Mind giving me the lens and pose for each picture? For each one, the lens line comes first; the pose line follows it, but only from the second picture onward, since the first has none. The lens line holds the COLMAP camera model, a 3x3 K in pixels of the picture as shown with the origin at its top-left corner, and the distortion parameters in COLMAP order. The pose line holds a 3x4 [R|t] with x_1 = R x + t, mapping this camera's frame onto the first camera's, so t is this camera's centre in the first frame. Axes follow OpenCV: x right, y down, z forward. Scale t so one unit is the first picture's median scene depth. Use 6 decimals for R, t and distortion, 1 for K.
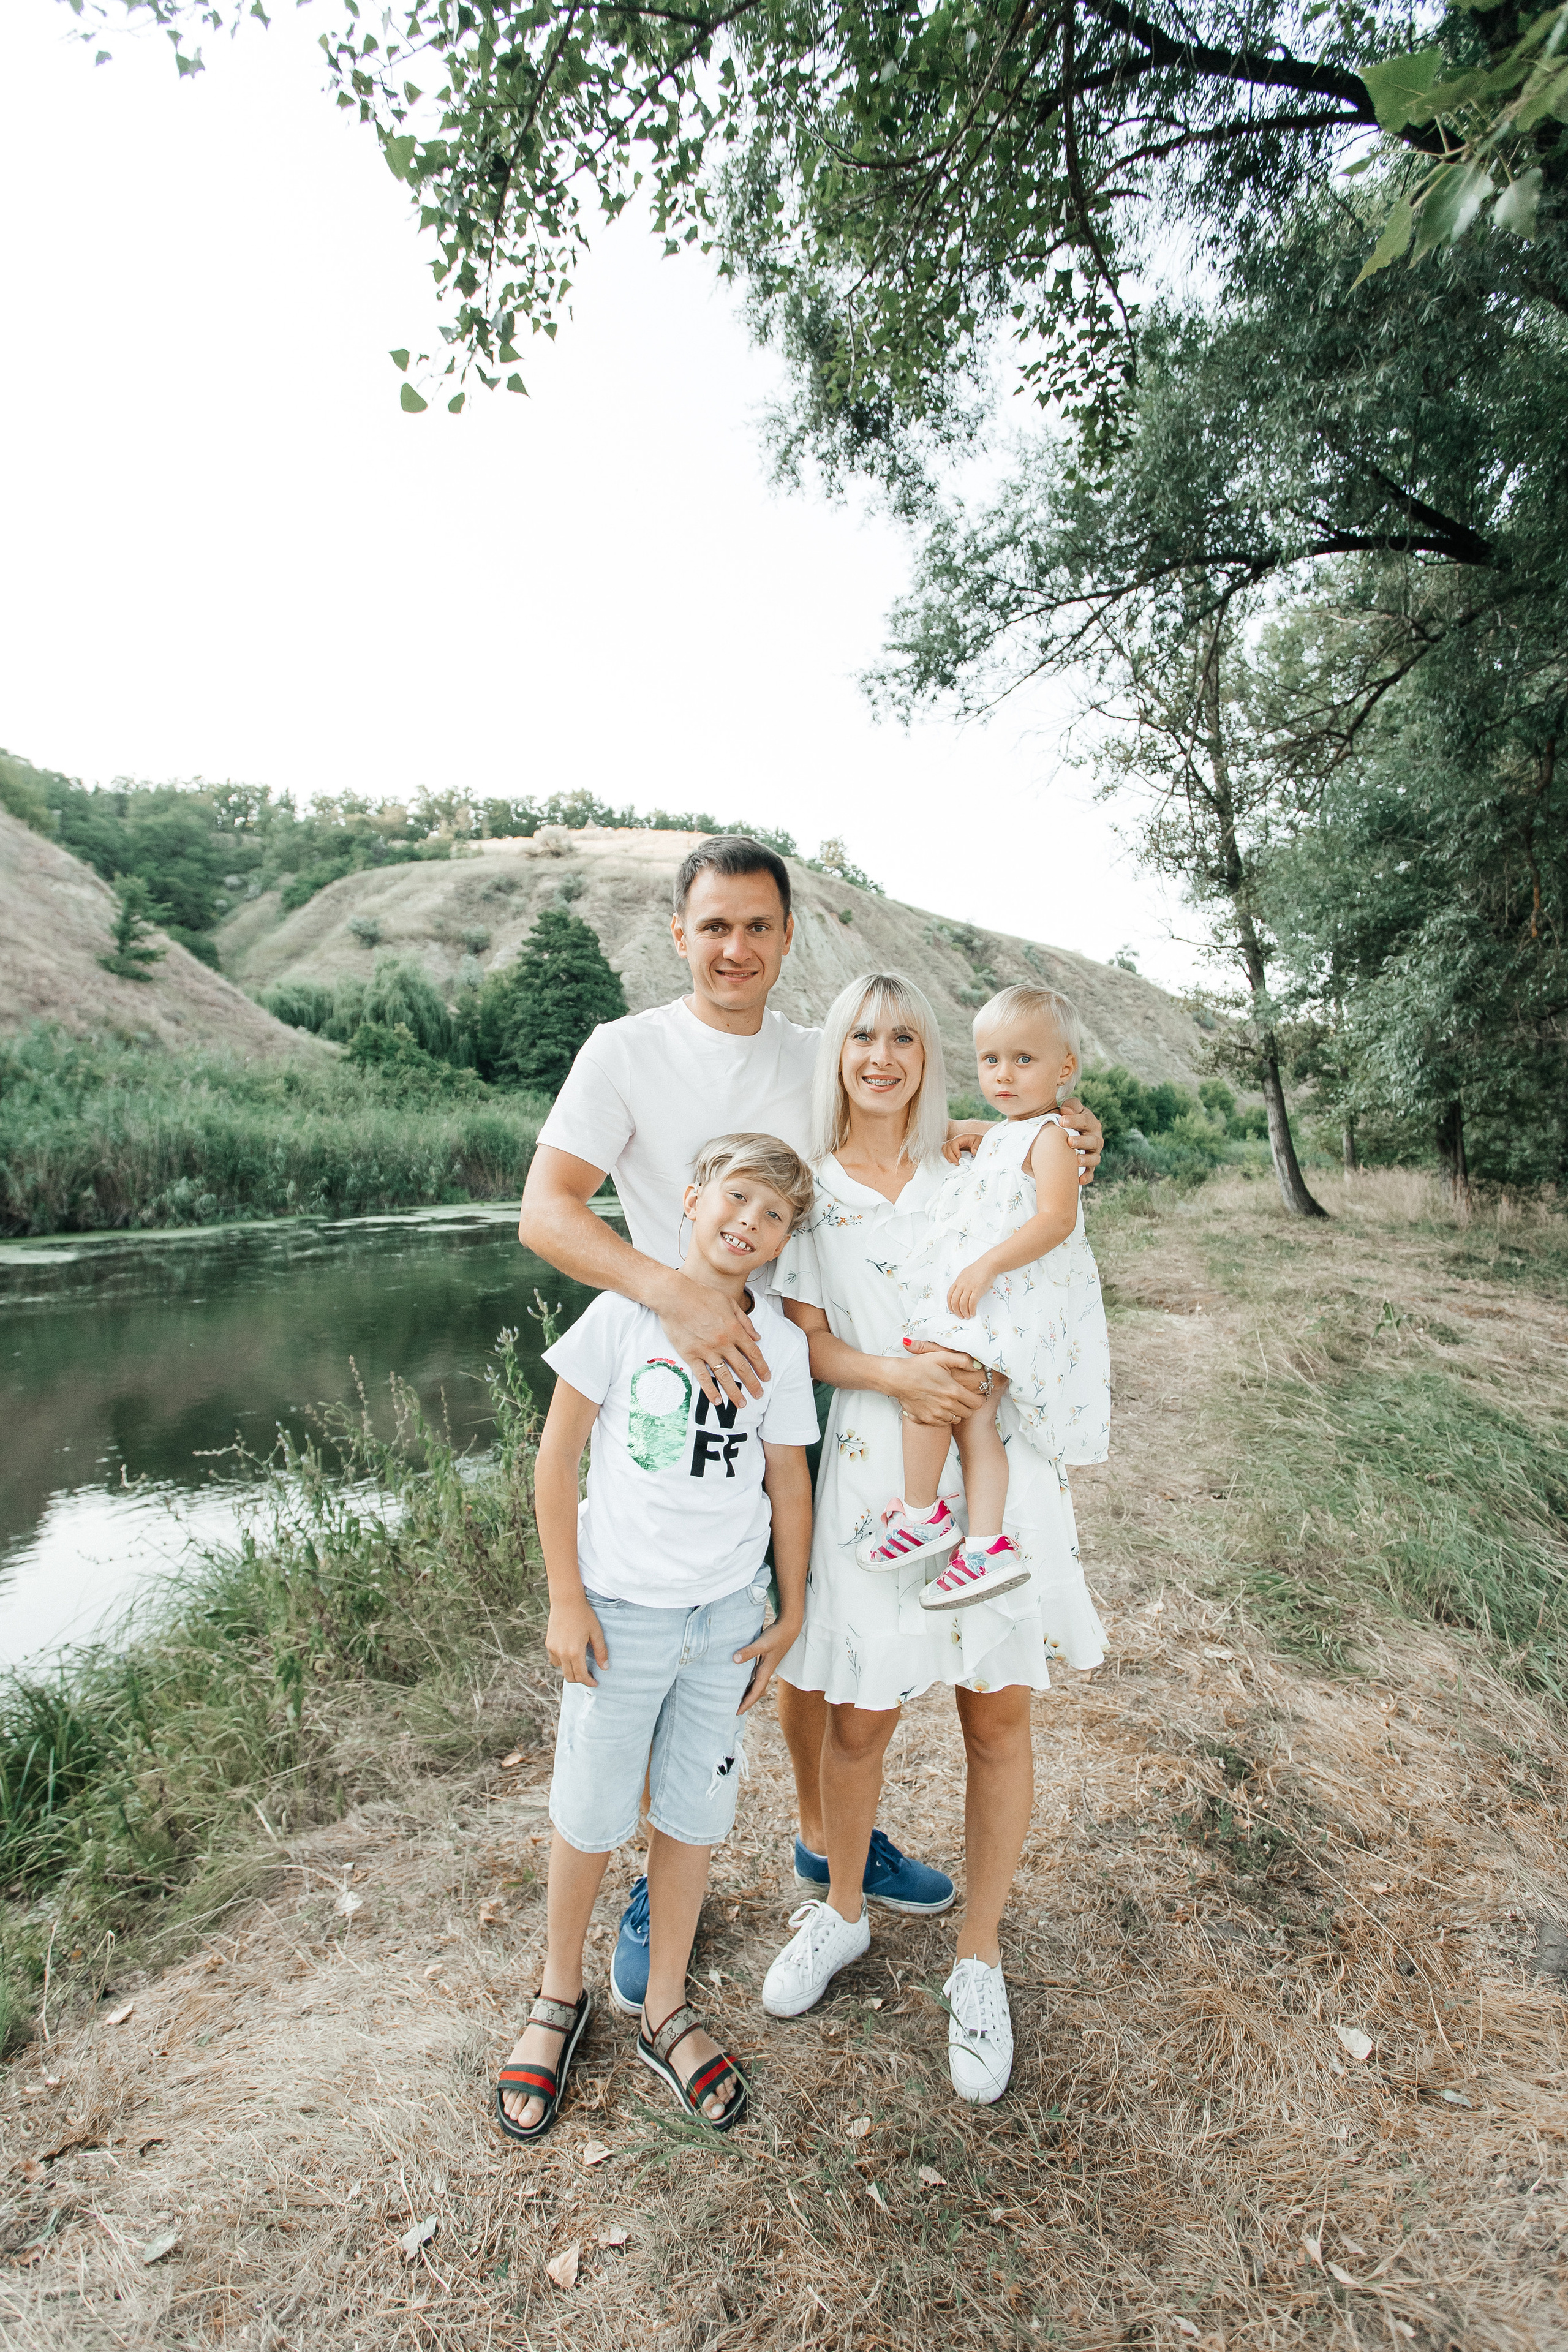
lens RADIAL K [[1143.1, 0, 781.1], [0, 1143.1, 1176.5], [0, 0, 1]] dist [-0.000863, -0.002619]
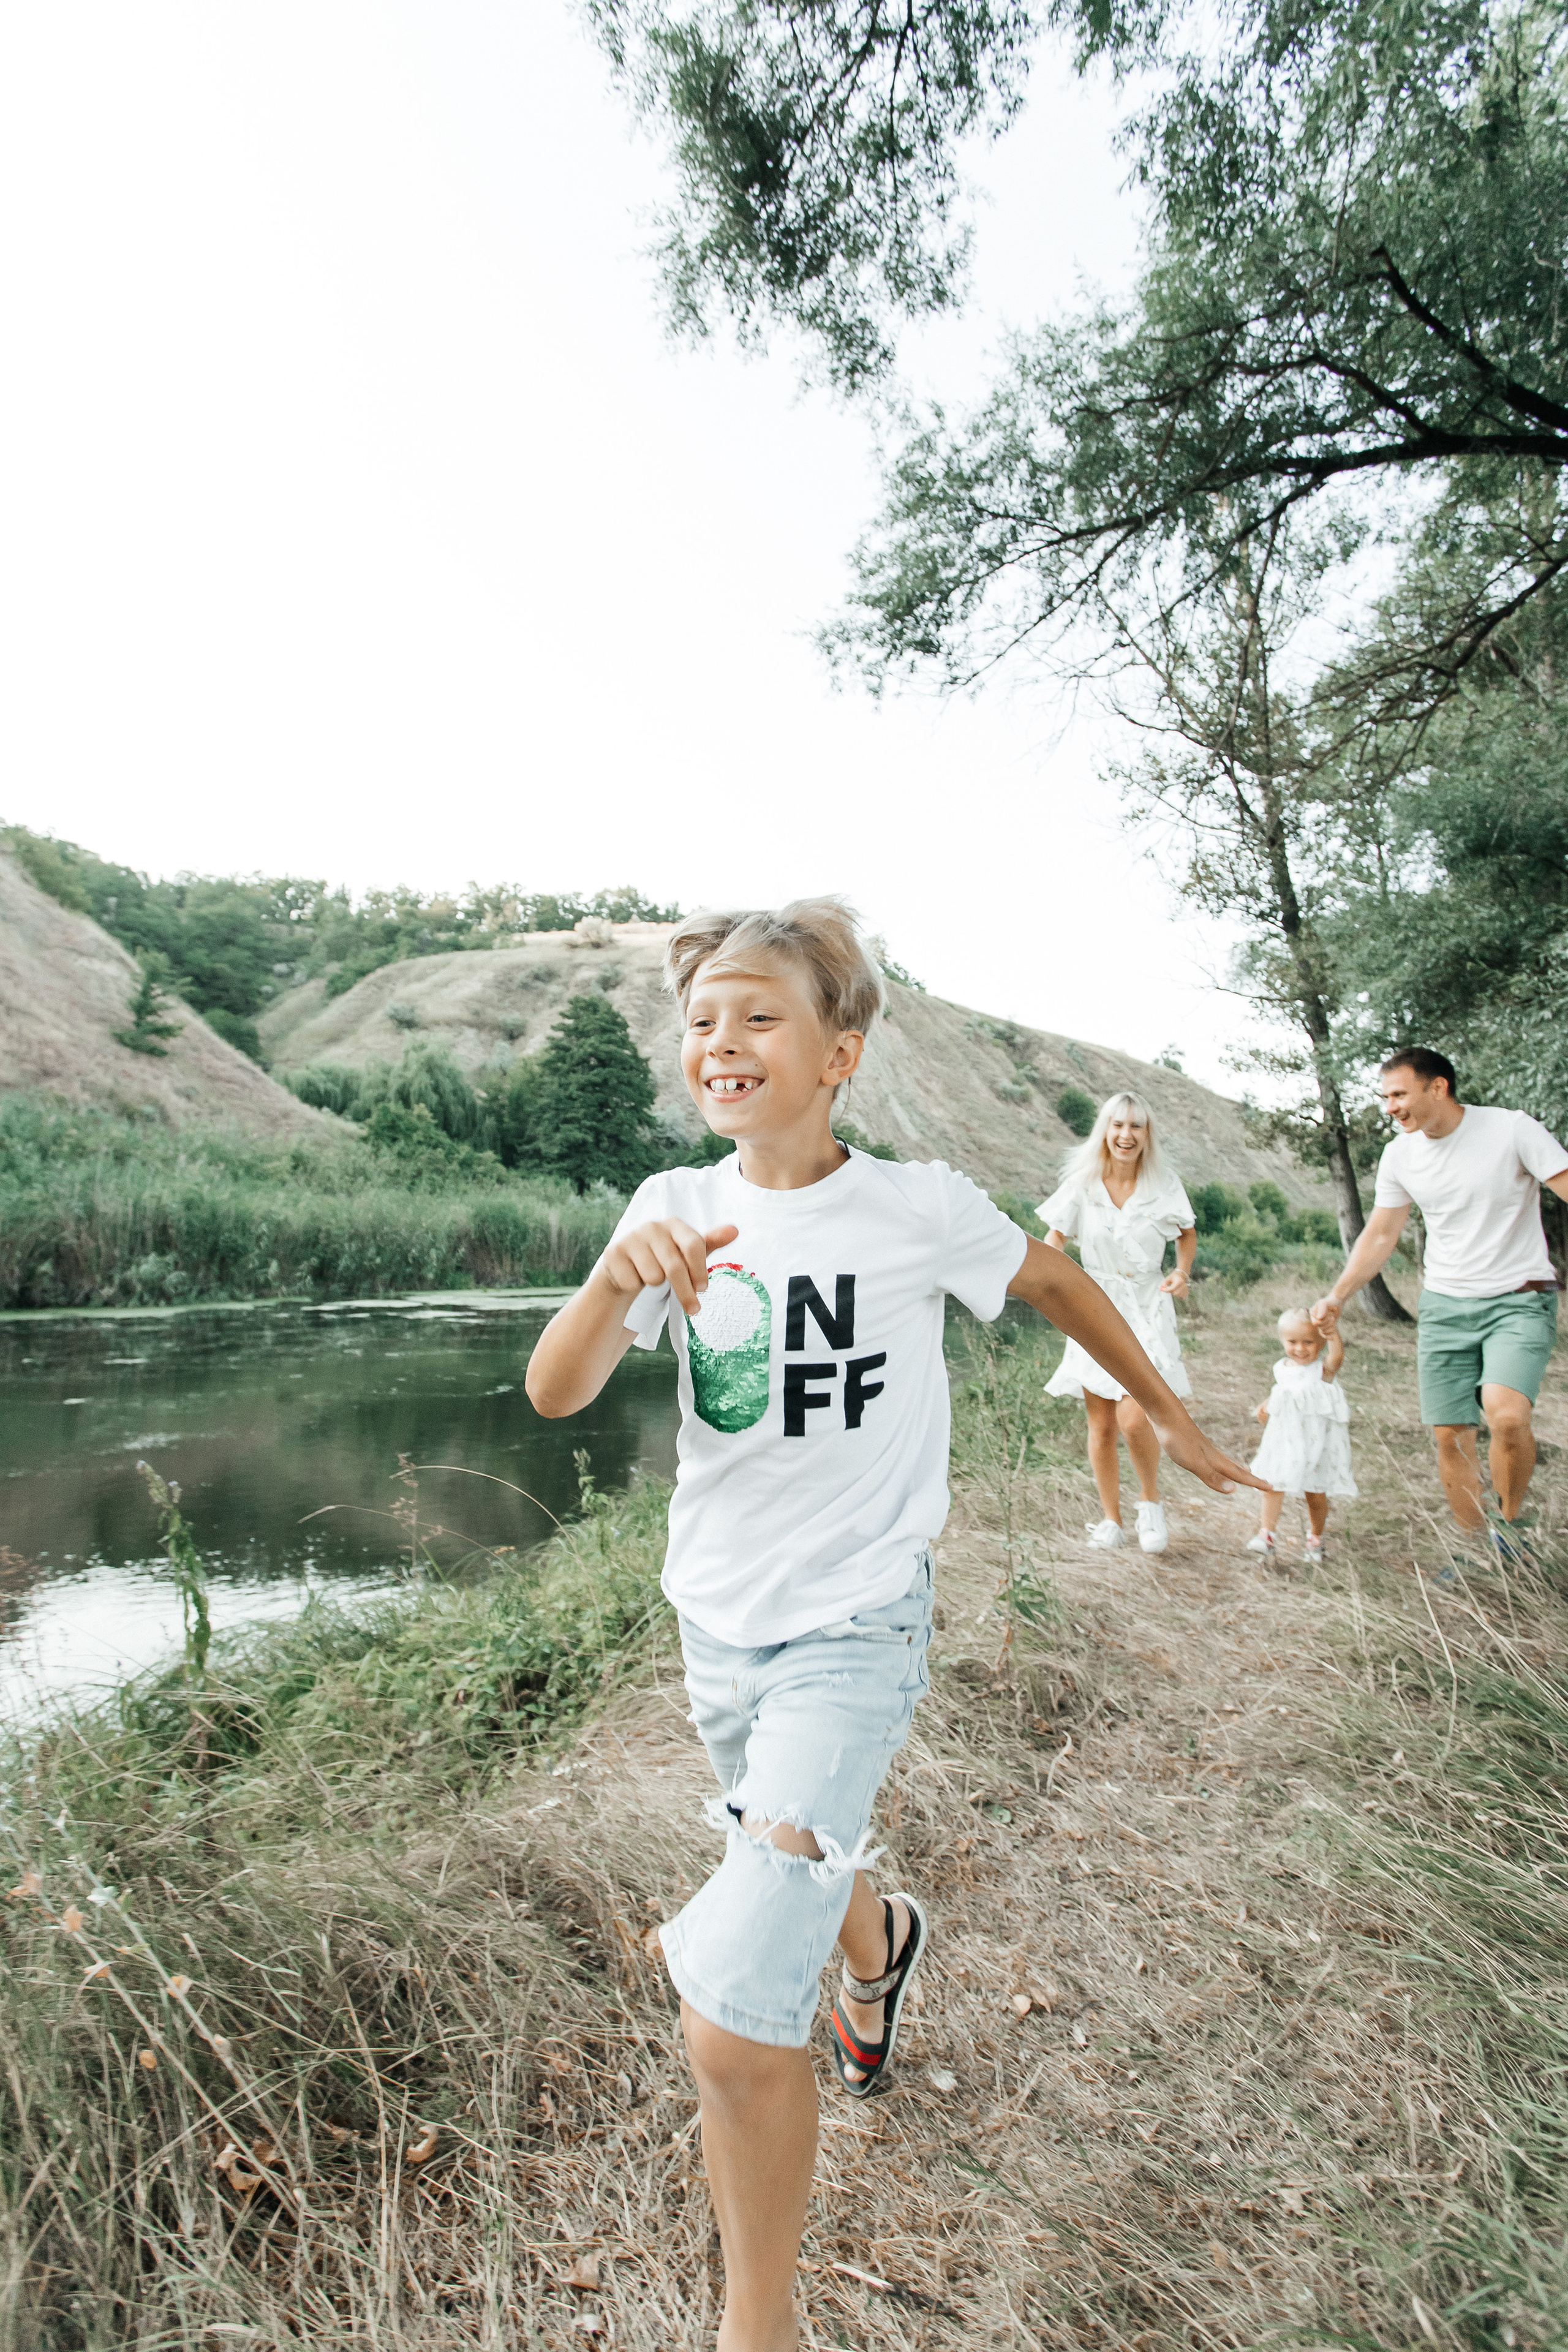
lens RADIAL K [[1143.1, 0, 763.1], [0, 1143.1, 1168.5], [0, 0, 1]] dist [-0.000863, -0.002619]
pose [[0.998477, 0.016539, -0.052635, 0.036077], [-0.021185, 0.995809, -0.088971, 0.005554], [0.050943, 0.089951, 0.994643, 0.103165]]
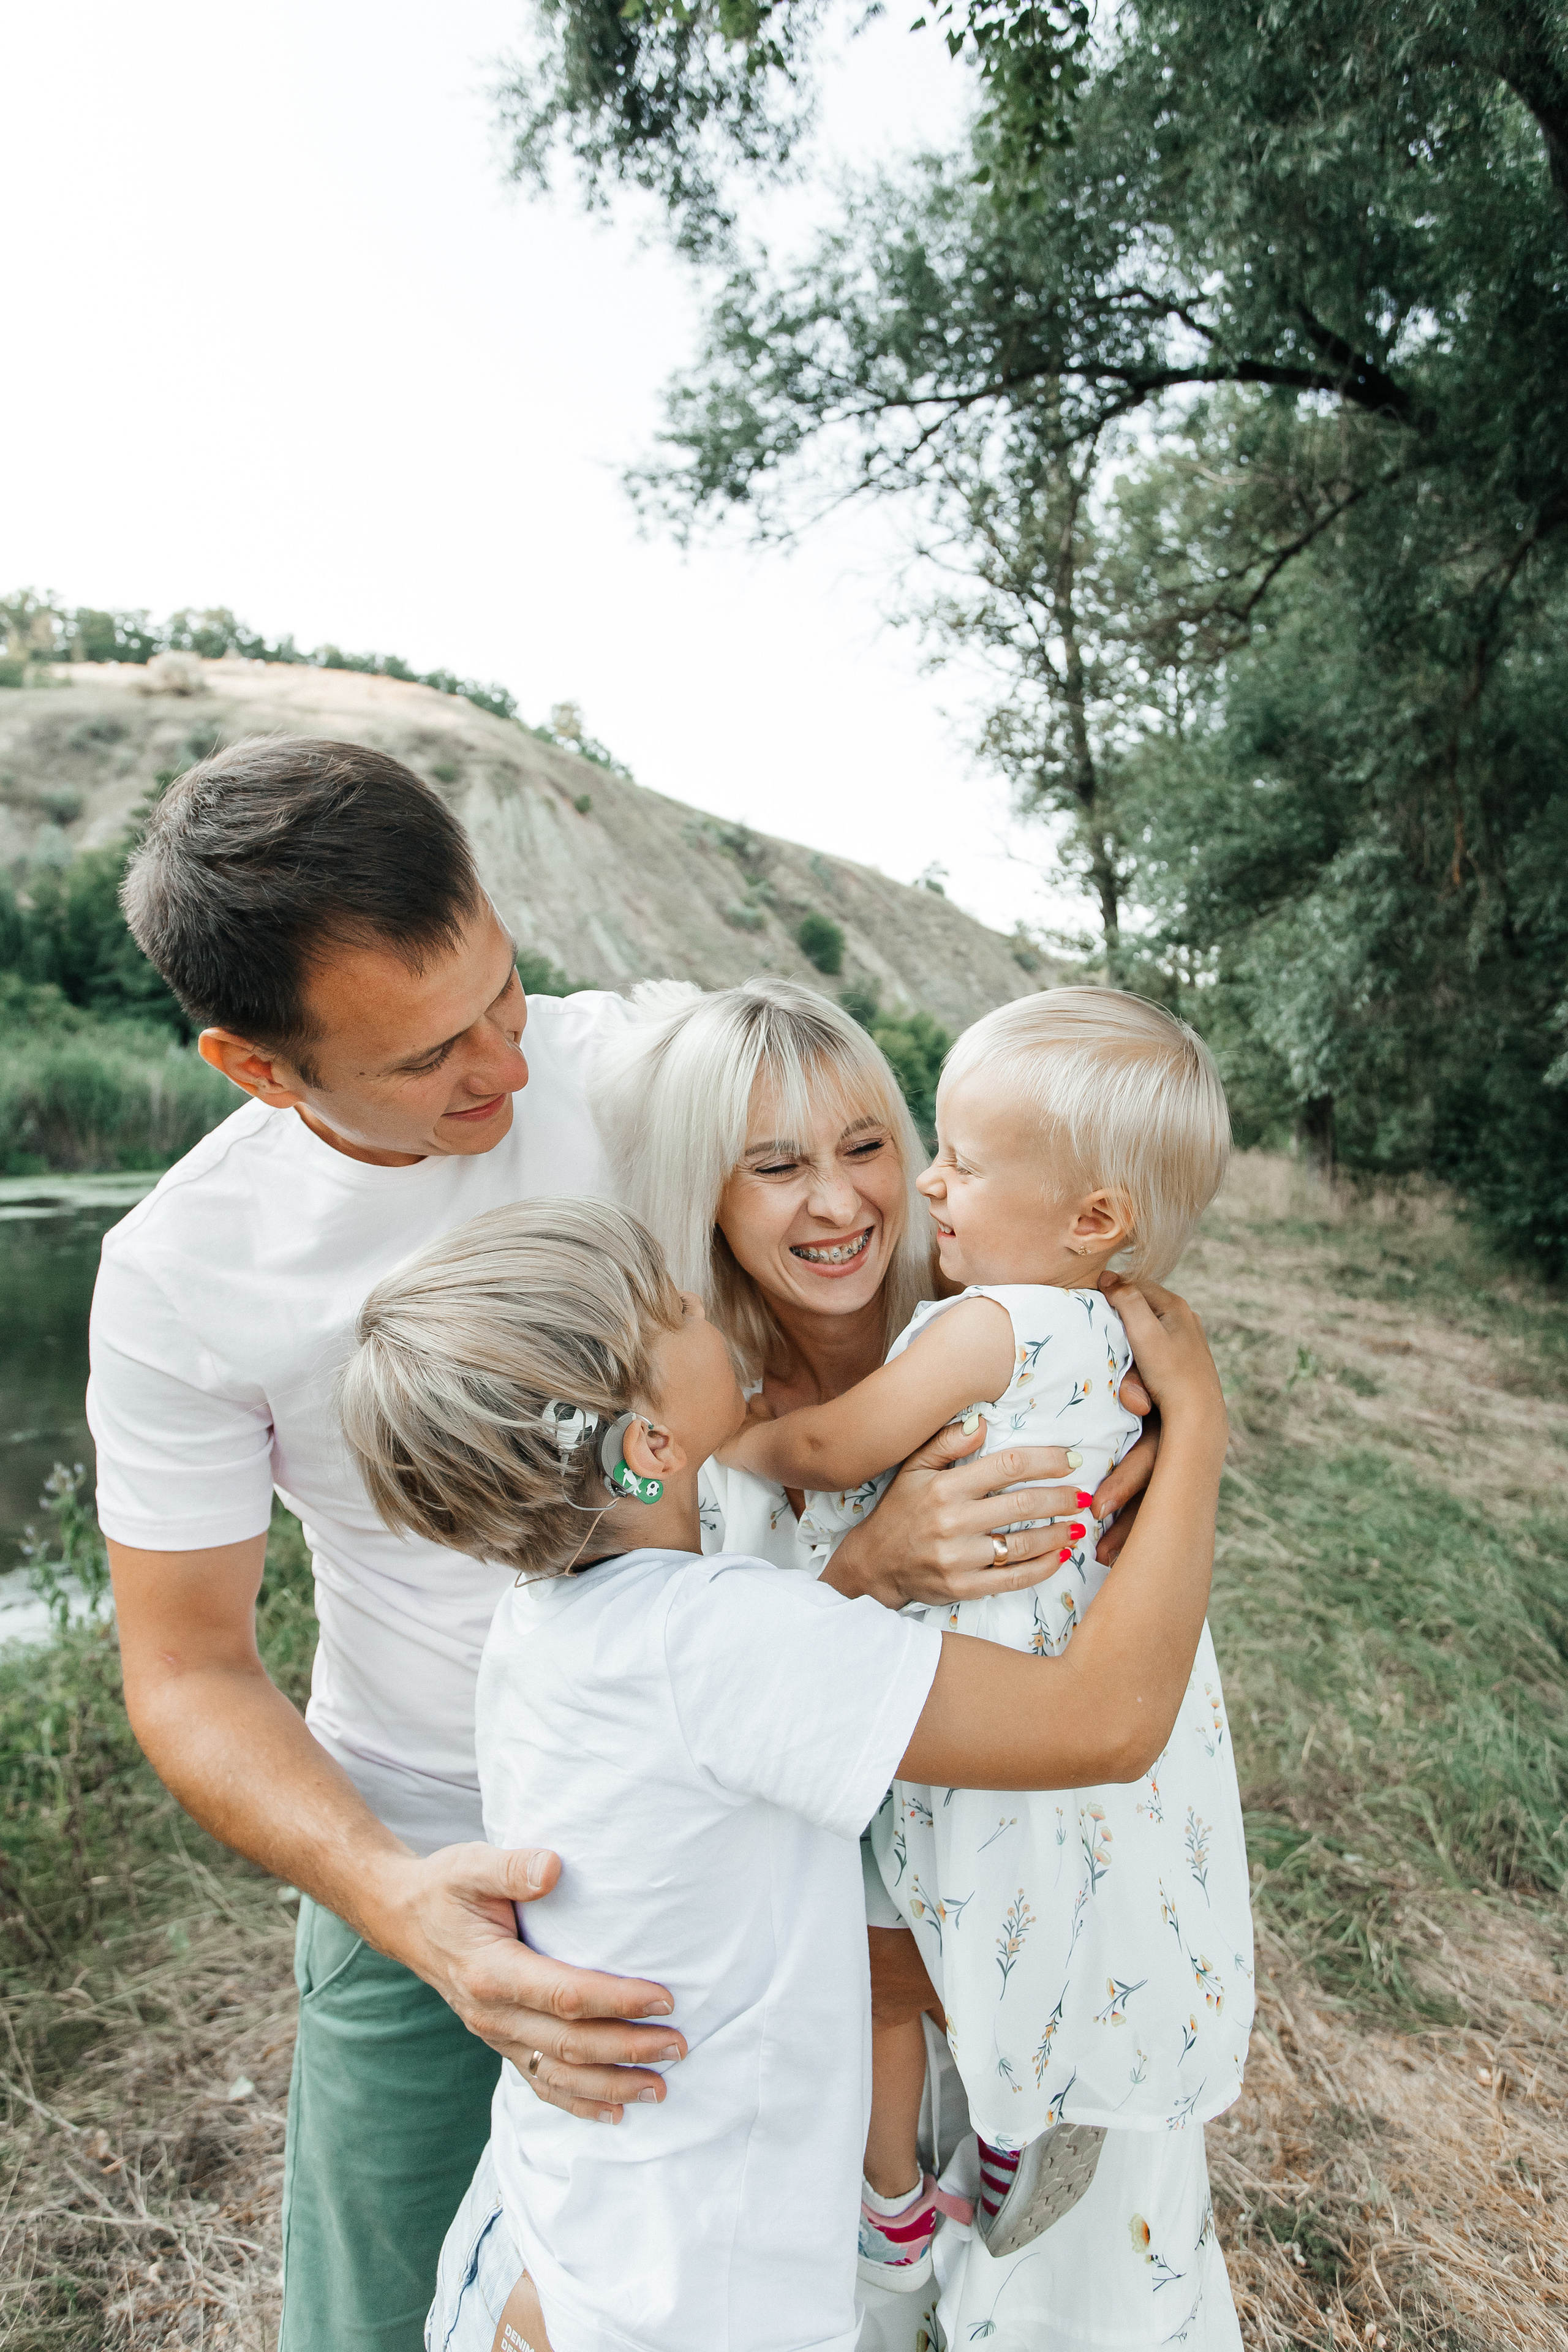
lens RADIAL K [[1471.1, 0, 793.4], [0, 1471.1, 1182.7], [0, 0, 1]] dist [-0.006803, -0.004120]
pose [[0.979542, 0.011612, 0.200904, -0.003027], [-0.016790, 0.999569, 0.024092, -0.005244], [-0.200538, -0.026972, 0.979315, 0.023203]]
